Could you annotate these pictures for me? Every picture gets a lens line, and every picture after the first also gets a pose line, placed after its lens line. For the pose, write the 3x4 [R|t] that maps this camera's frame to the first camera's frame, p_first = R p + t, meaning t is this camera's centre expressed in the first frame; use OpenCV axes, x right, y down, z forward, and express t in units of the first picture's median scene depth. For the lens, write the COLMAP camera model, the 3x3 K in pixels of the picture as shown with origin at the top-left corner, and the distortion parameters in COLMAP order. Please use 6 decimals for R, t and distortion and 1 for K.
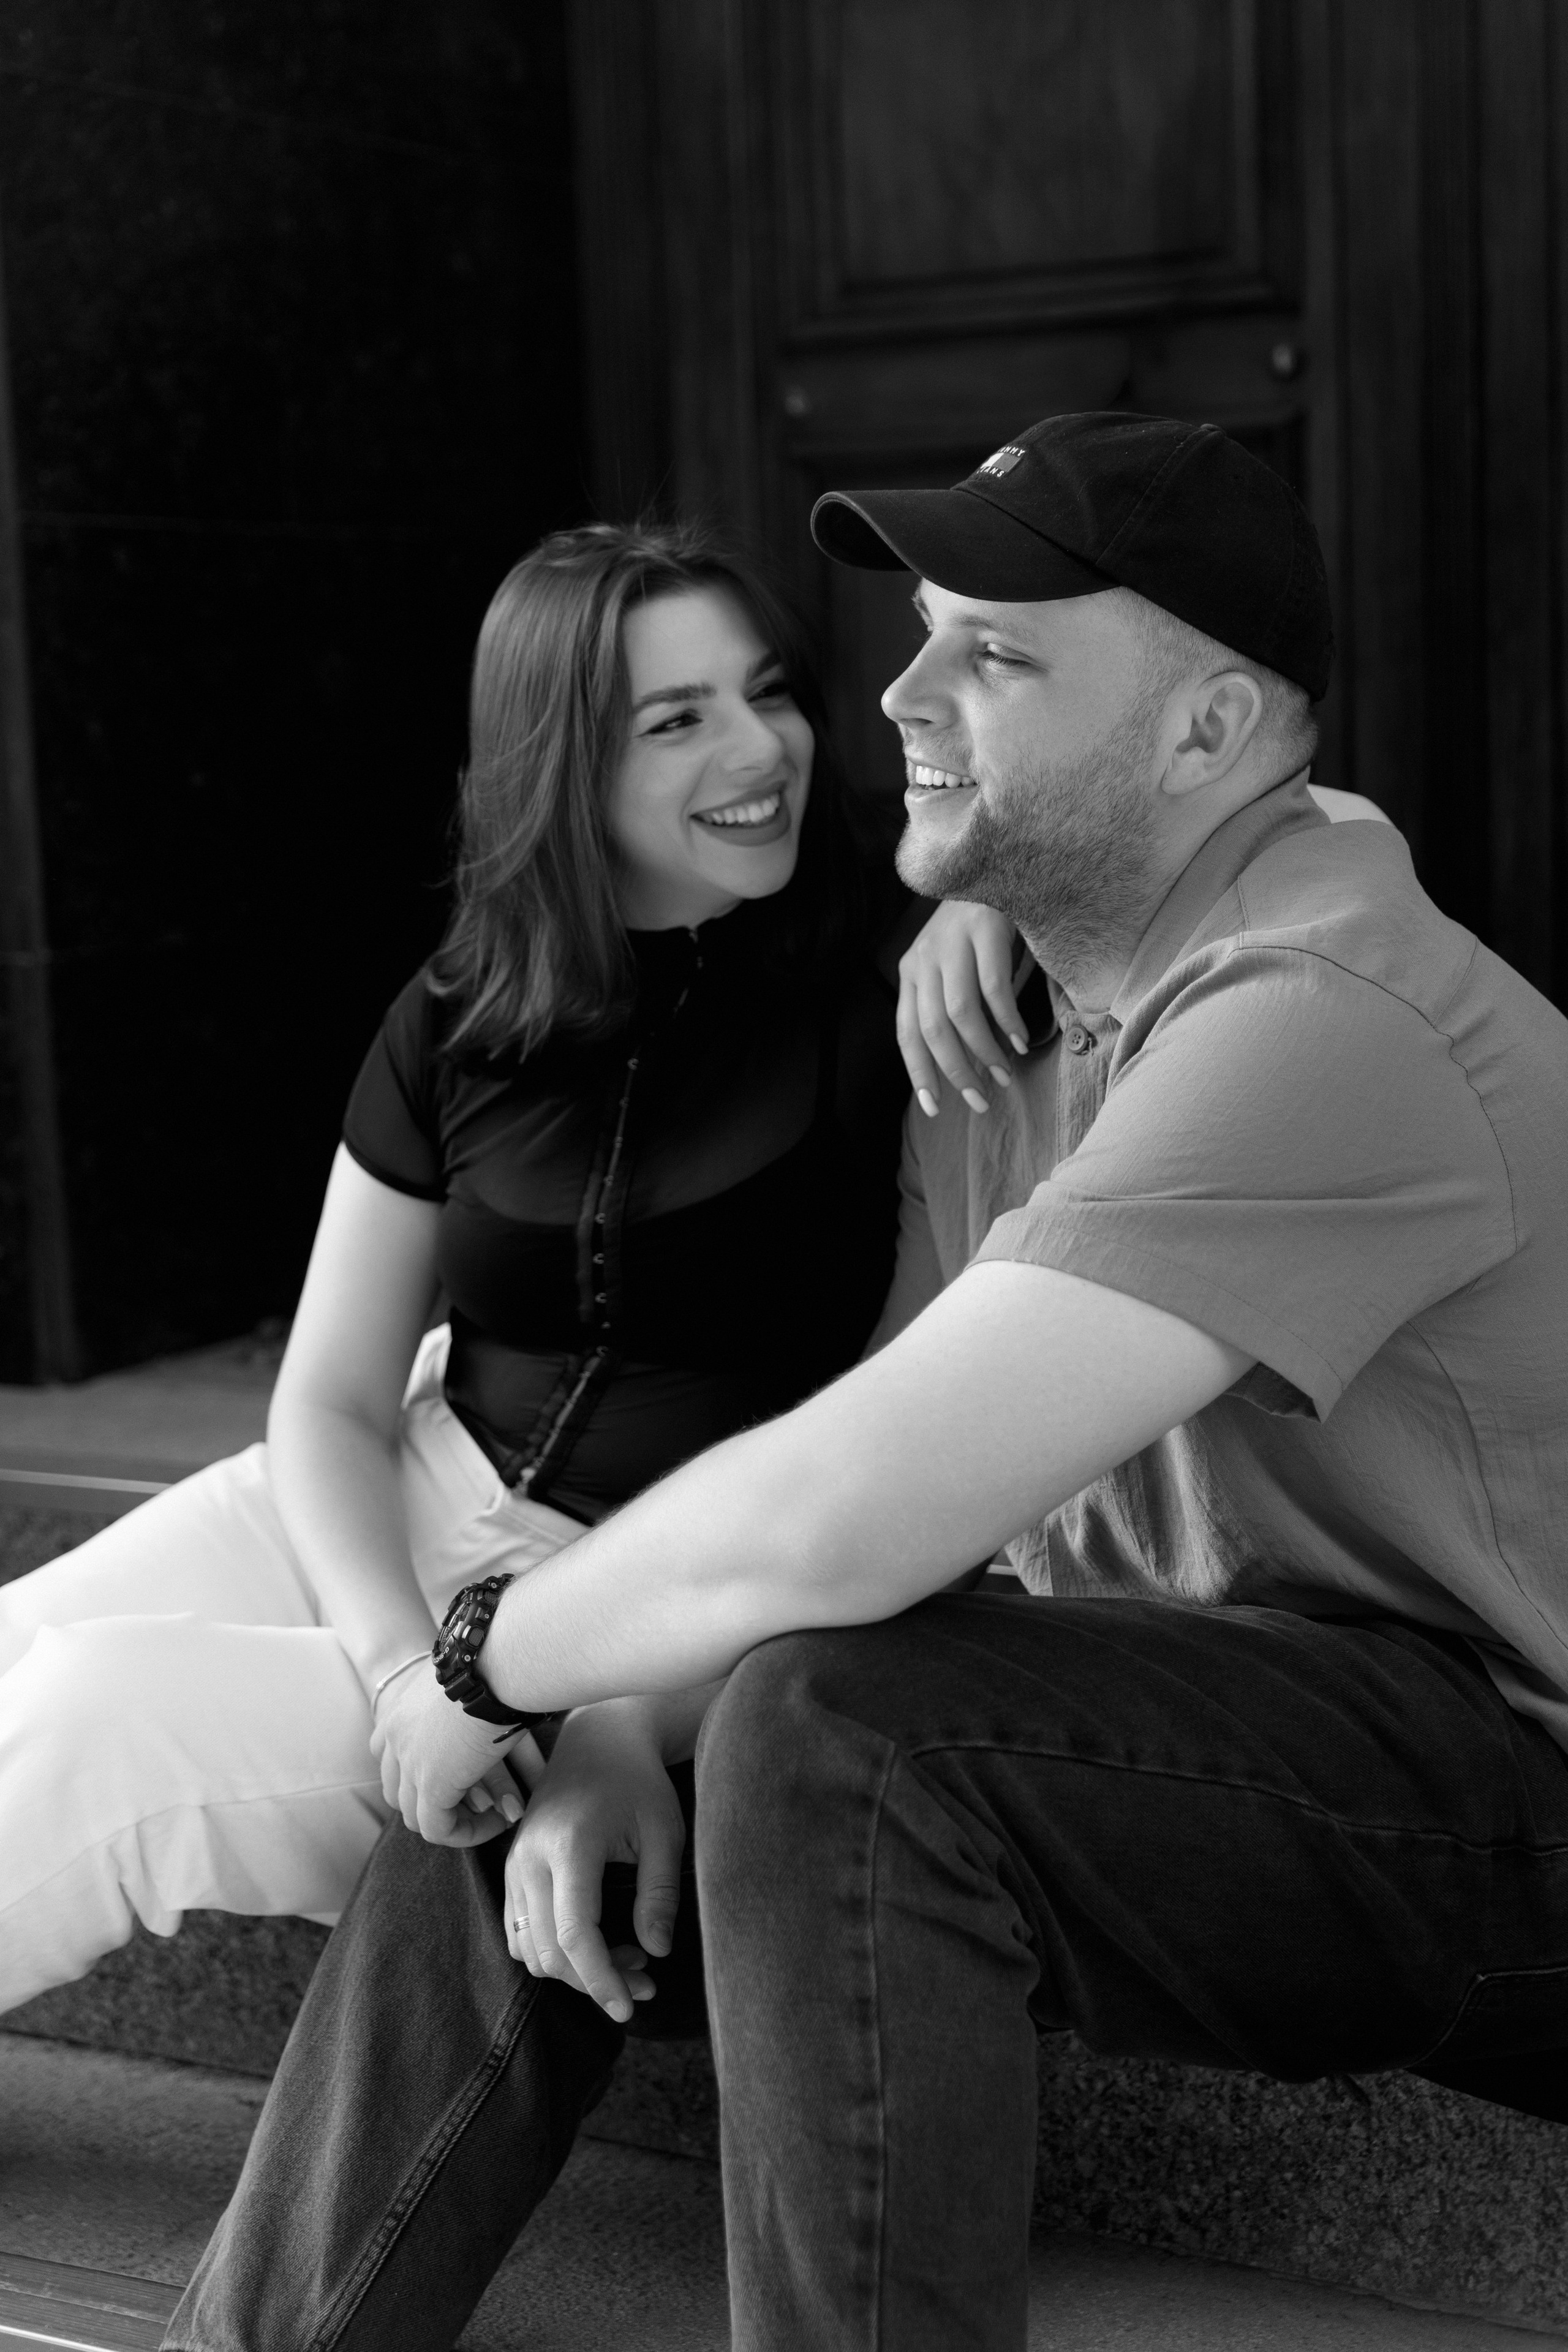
lens RADIAL K [[3596.9, 0, 773.8], [0, 3596.9, 1248.9], [0, 0, 1]] dist [-0.008240, 0.000000]
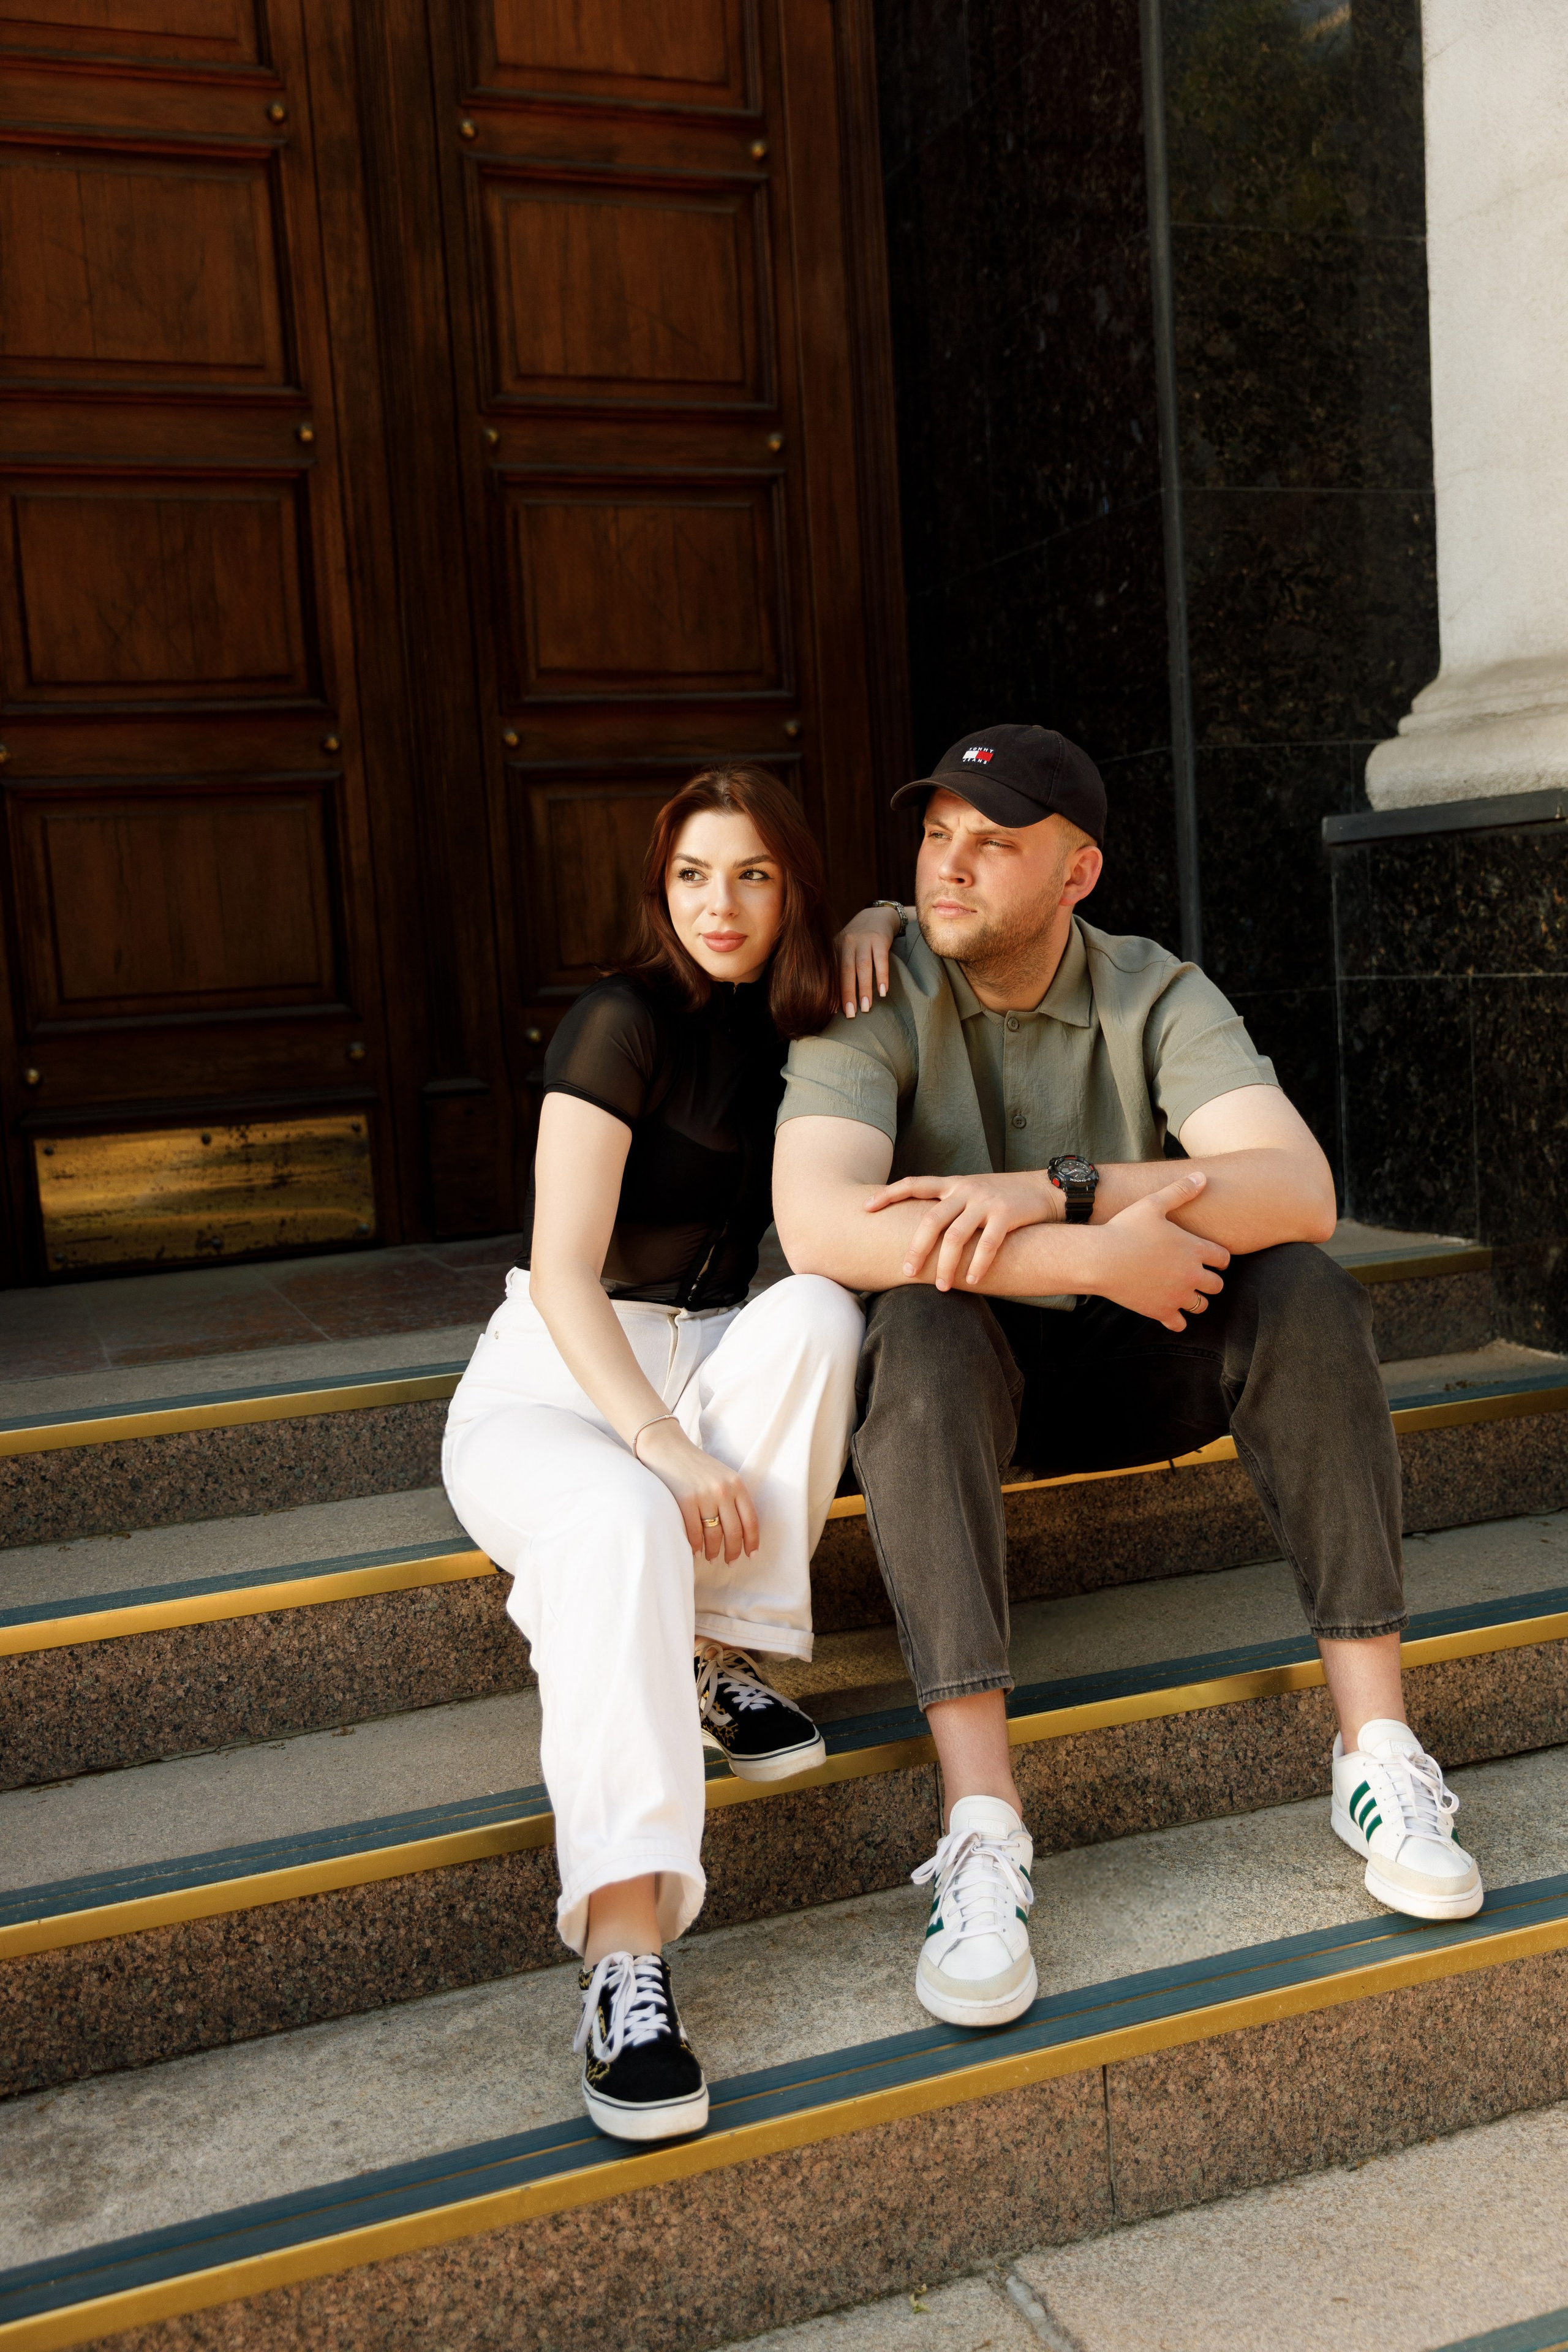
lens RADIAL K [[2191.2, 0, 777.7], [0, 2191.2, 1180.1], [0, 0, 1]] dist [0.009547, 0.000000]
pose [[0.647175, -0.084587, 0.757634, -0.994877], [0.147154, 0.988996, -0.015282, 0.030364], [-0.748004, 0.121379, 0.652500, 0.265178]]
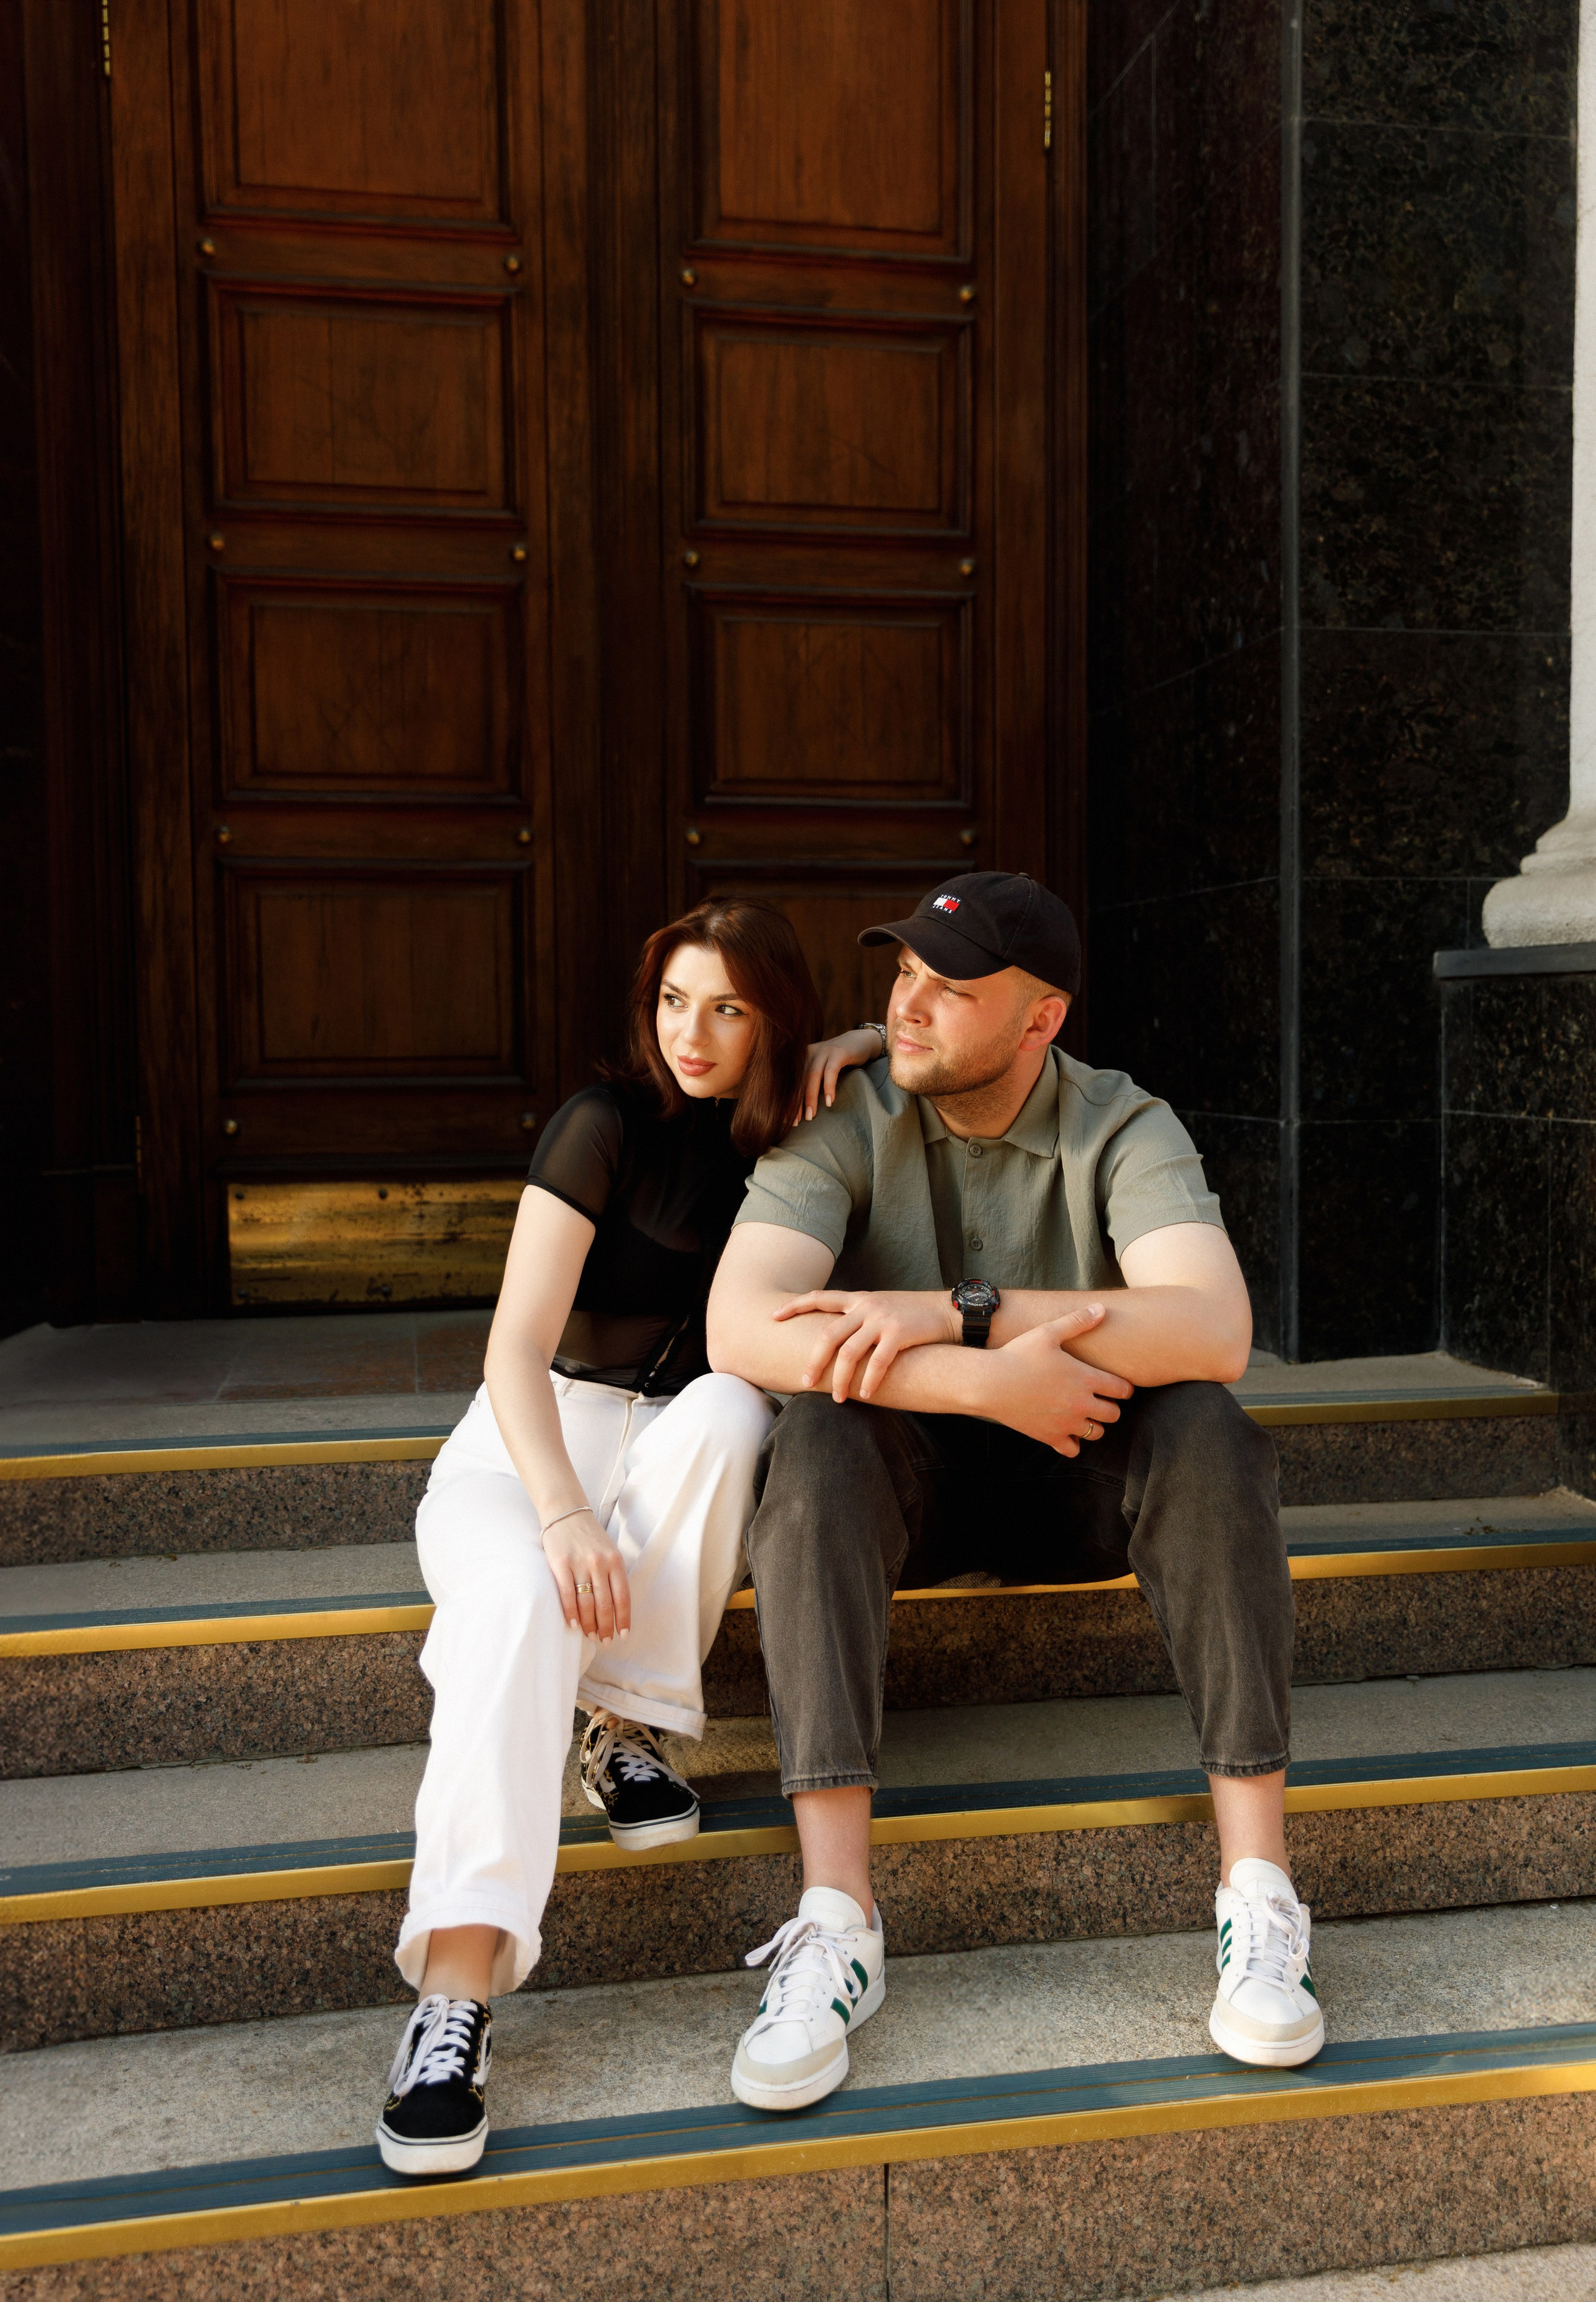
lens RADIAL K [[2145.4, 0, 824.7], [0, 2145.4, 1153.8], [0, 0, 1]] dist [0.010061, 0.000000]
pose [[0.762009, -0.008650, 0.647509, -0.859385], [0.073451, 0.994612, -0.073152, 0.033711], [-0.643388, 0.103303, 0.758539, 0.069293]]
